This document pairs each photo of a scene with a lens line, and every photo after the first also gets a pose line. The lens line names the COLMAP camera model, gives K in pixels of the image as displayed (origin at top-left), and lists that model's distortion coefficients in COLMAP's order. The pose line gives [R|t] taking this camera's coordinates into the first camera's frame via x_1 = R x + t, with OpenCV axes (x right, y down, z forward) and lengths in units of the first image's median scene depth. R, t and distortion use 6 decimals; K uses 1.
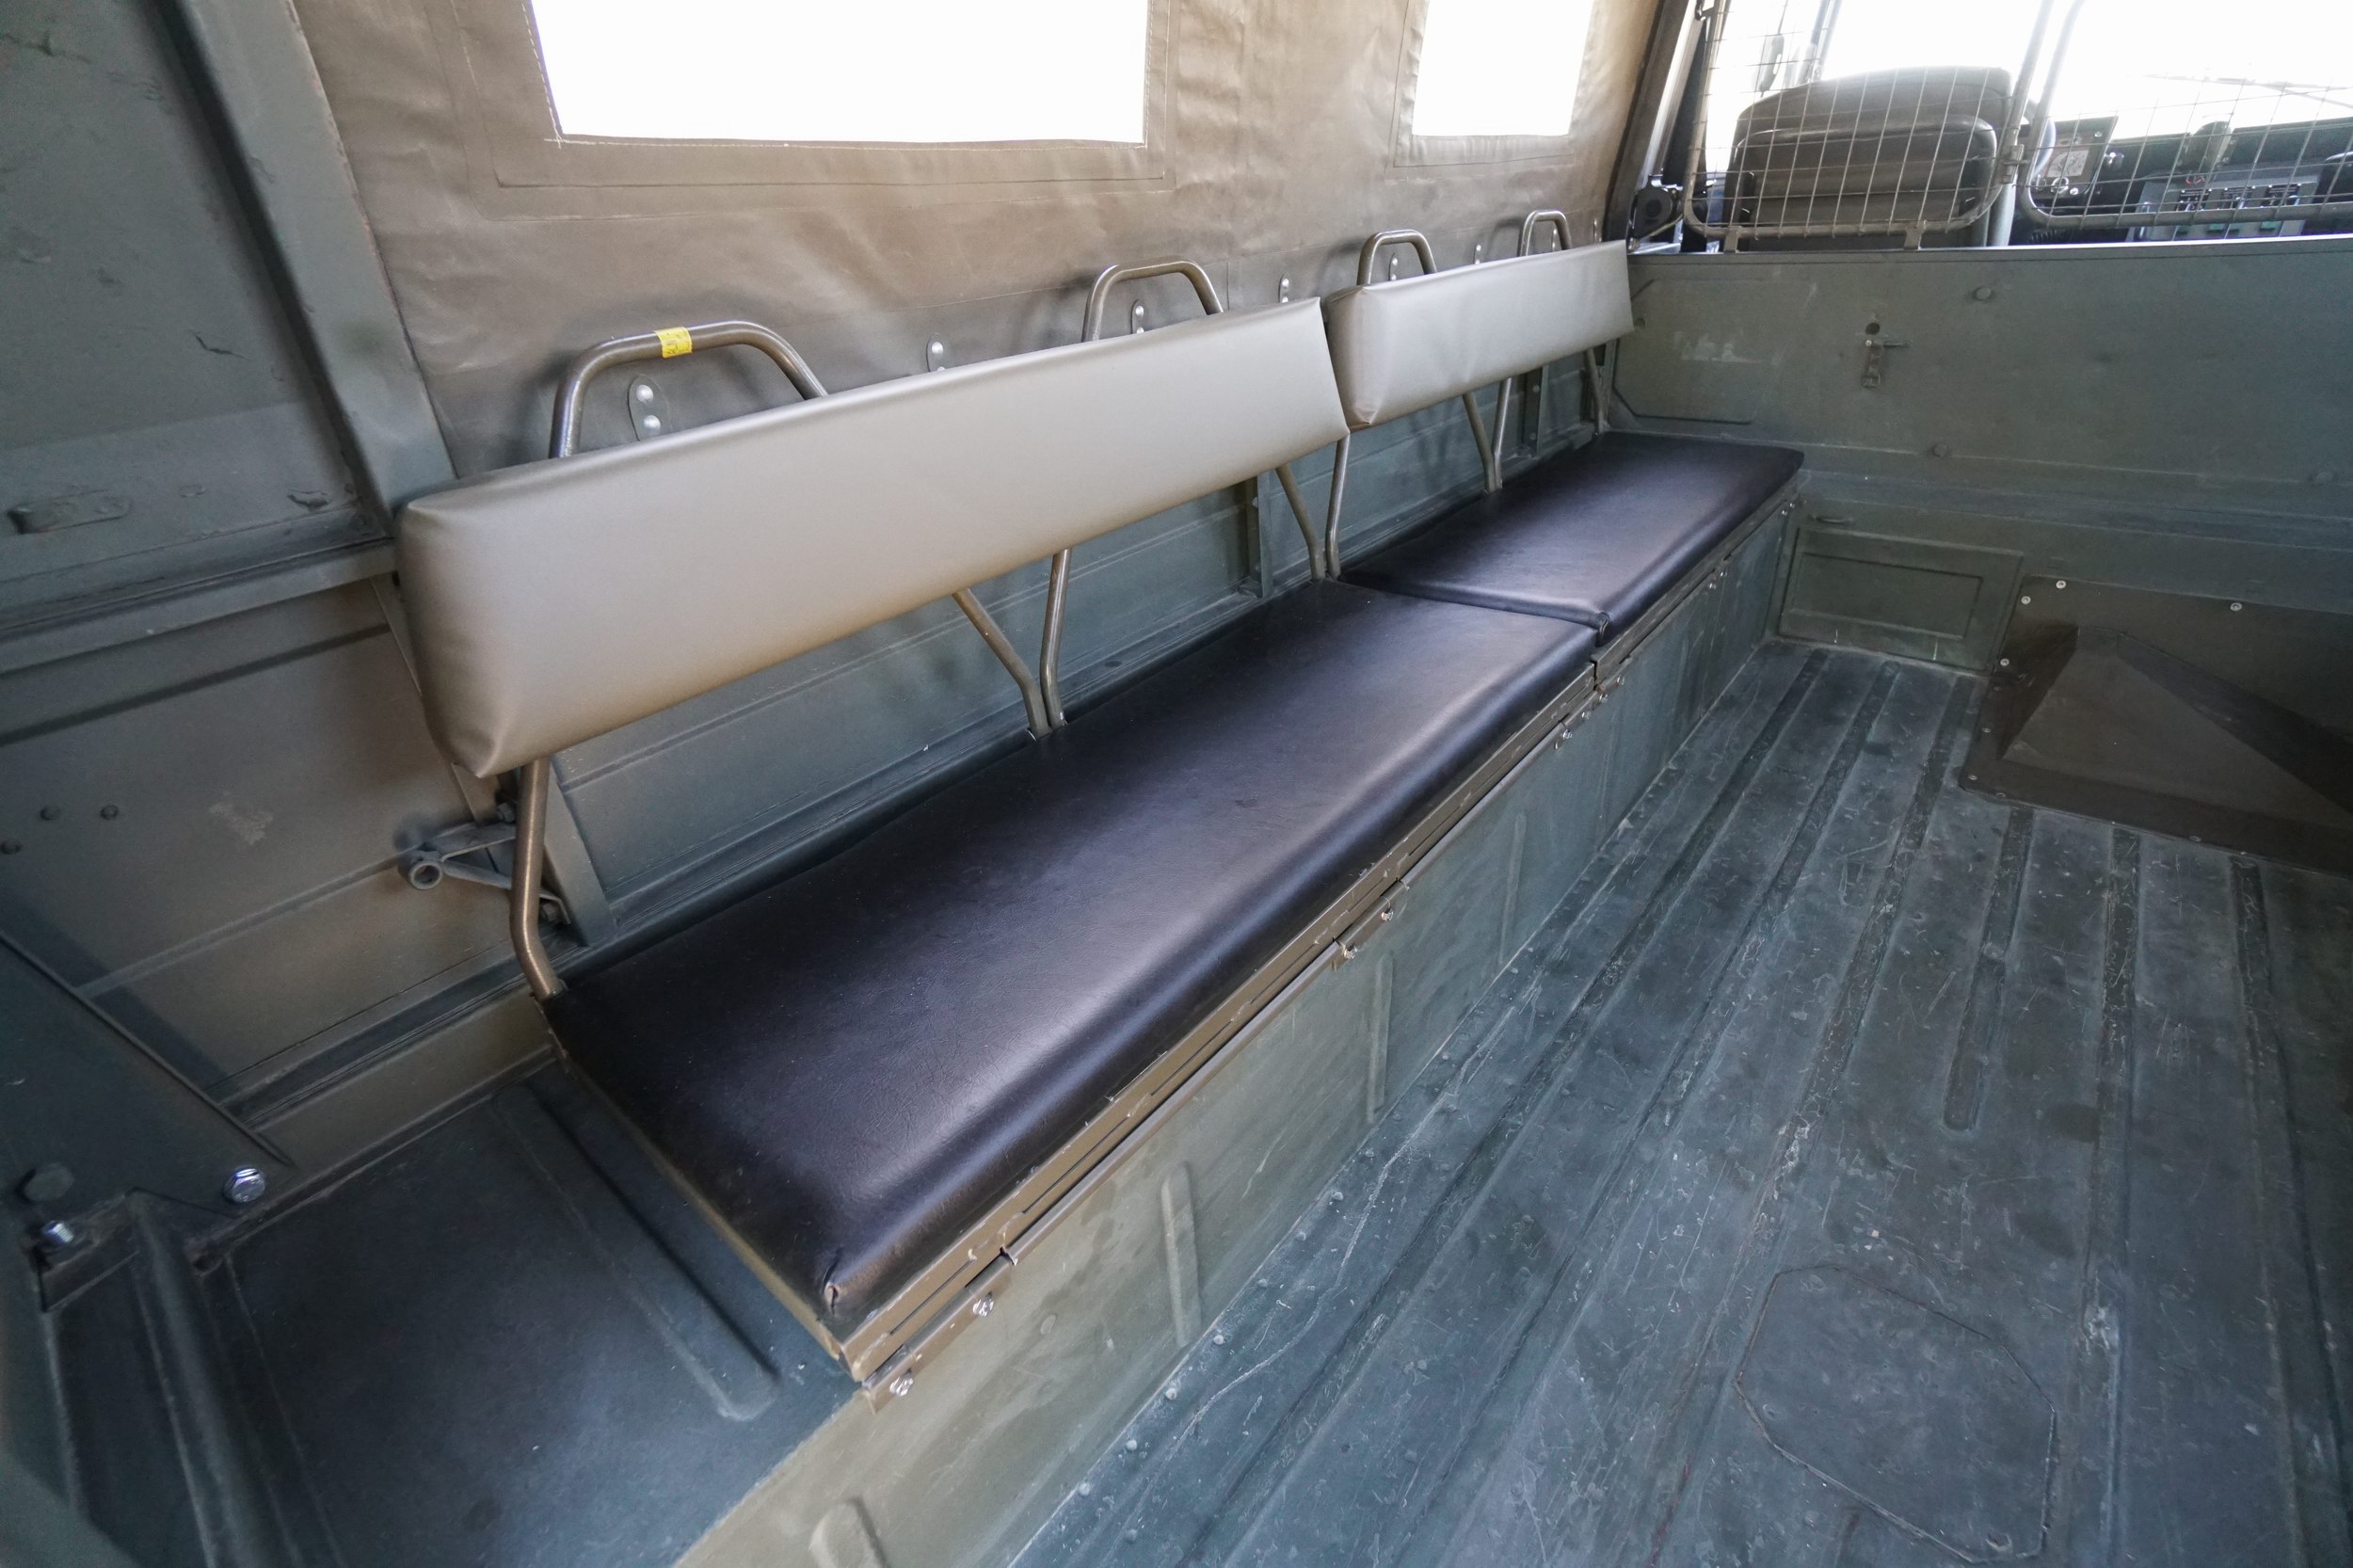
lens RADIAL K [[1038.2, 0, 1160.4], [0, 1038.2, 774.3], [0, 0, 1]] dist [-0.062287, 0.024273]
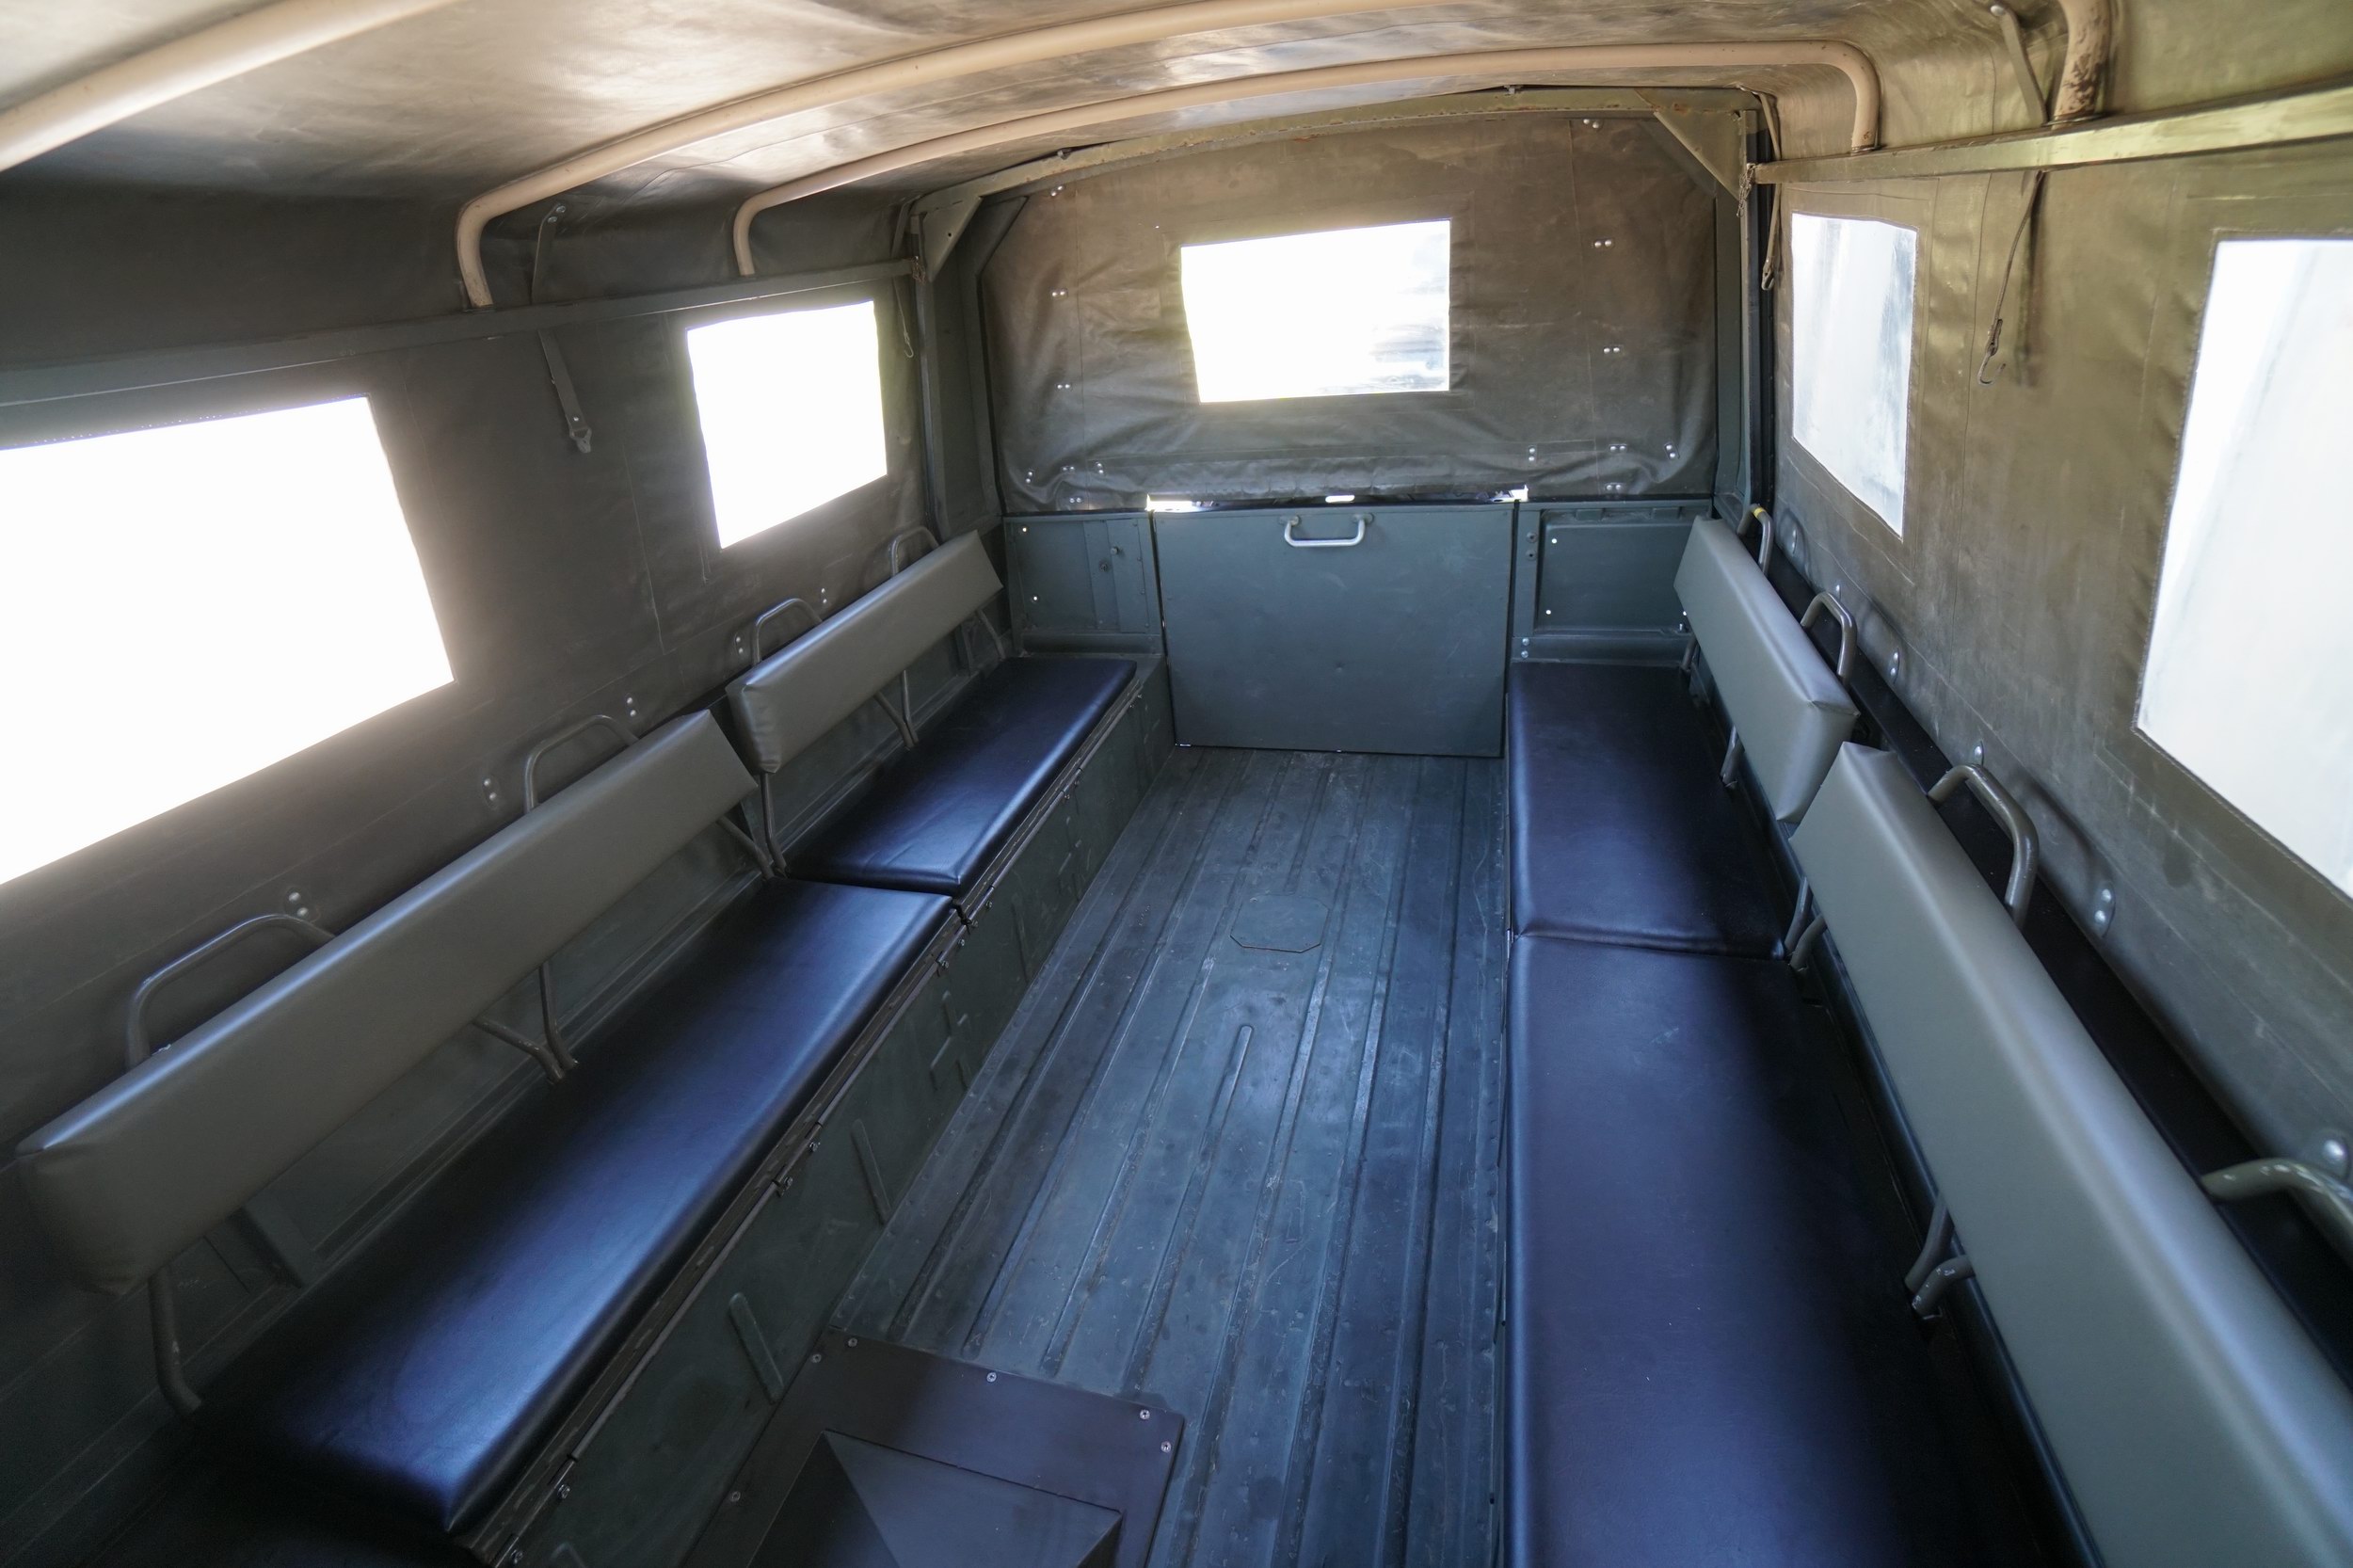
lens RADIAL K [[1034.7, 0, 1159.3], [0, 1034.7, 771.0], [0, 0, 1]] dist [-0.063484, 0.022674]
pose [[-0.899418, 0.332171, -0.284094, 0.983849], [-0.049367, 0.568608, 0.821126, -1.120547], [0.434293, 0.752561, -0.495018, 1.127909]]
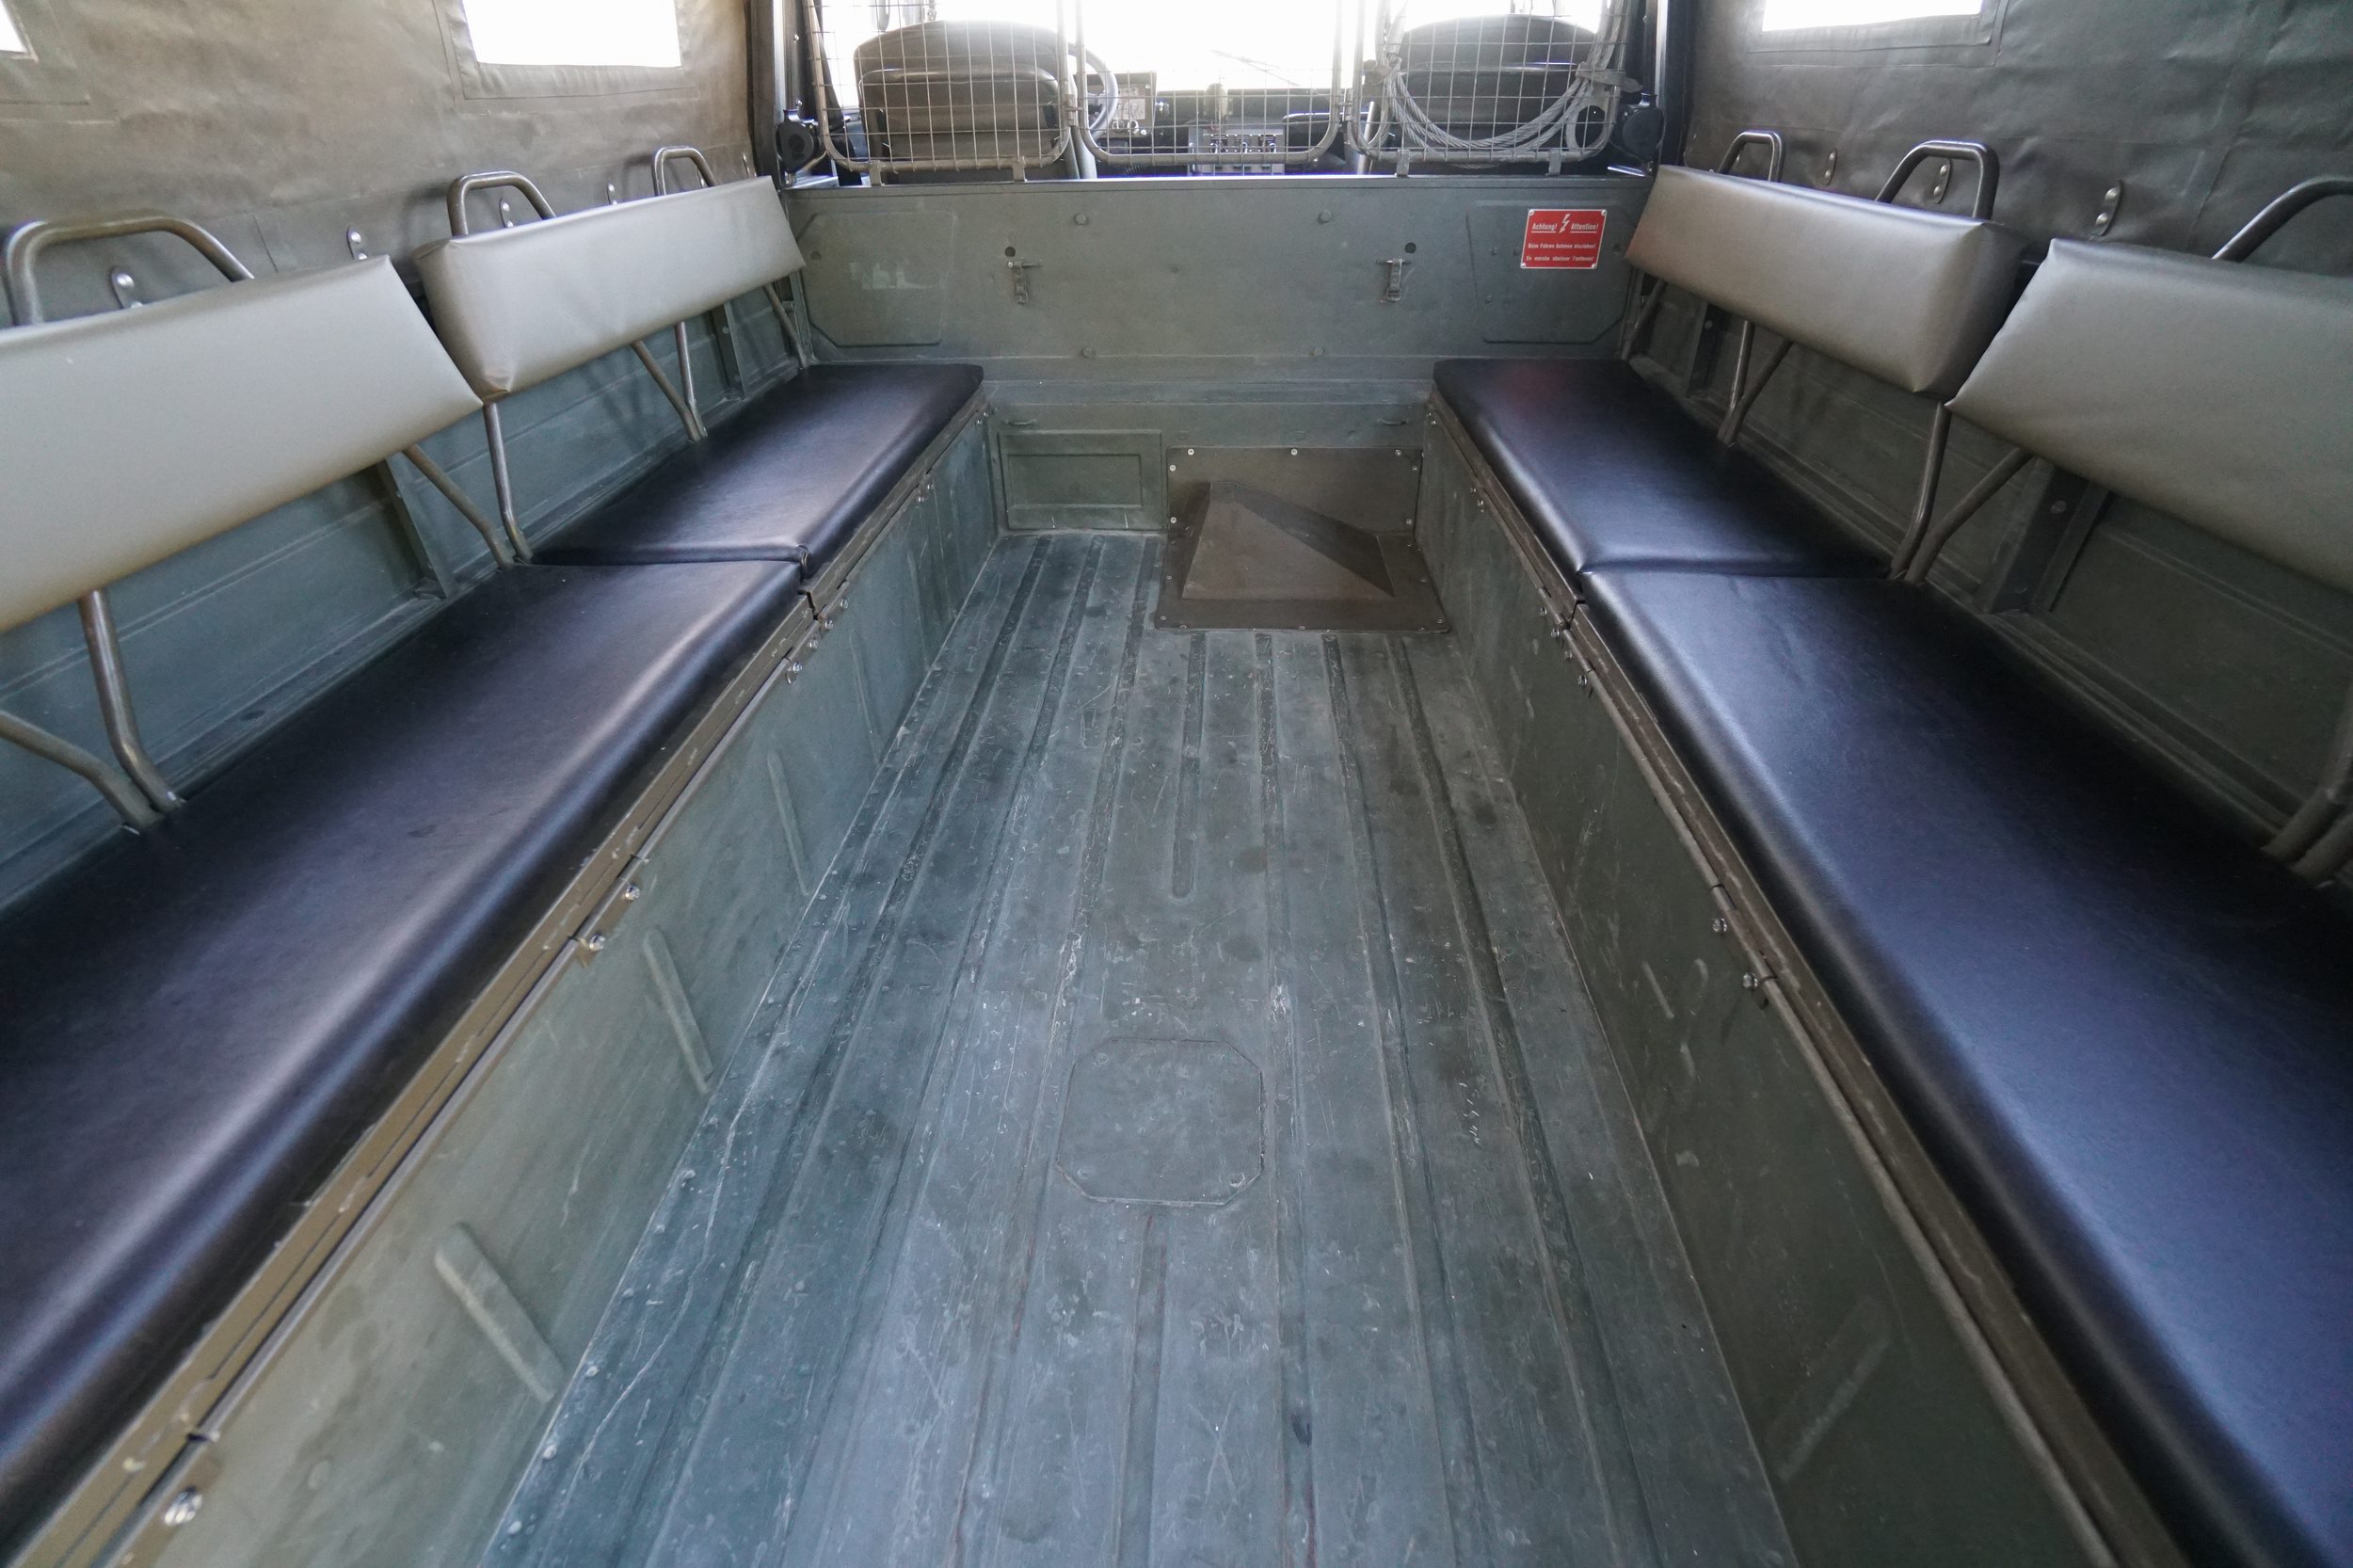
lens RADIAL K [[1034.7, 0, 1159.3], [0, 1034.7, 771.0], [0, 0, 1]] dist [-0.063484, 0.022674]
pose [[0.801387, -0.287045, 0.524770, 0.098296], [0.257454, 0.957432, 0.130544, 0.018181], [-0.539903, 0.030488, 0.841175, -0.061492]]
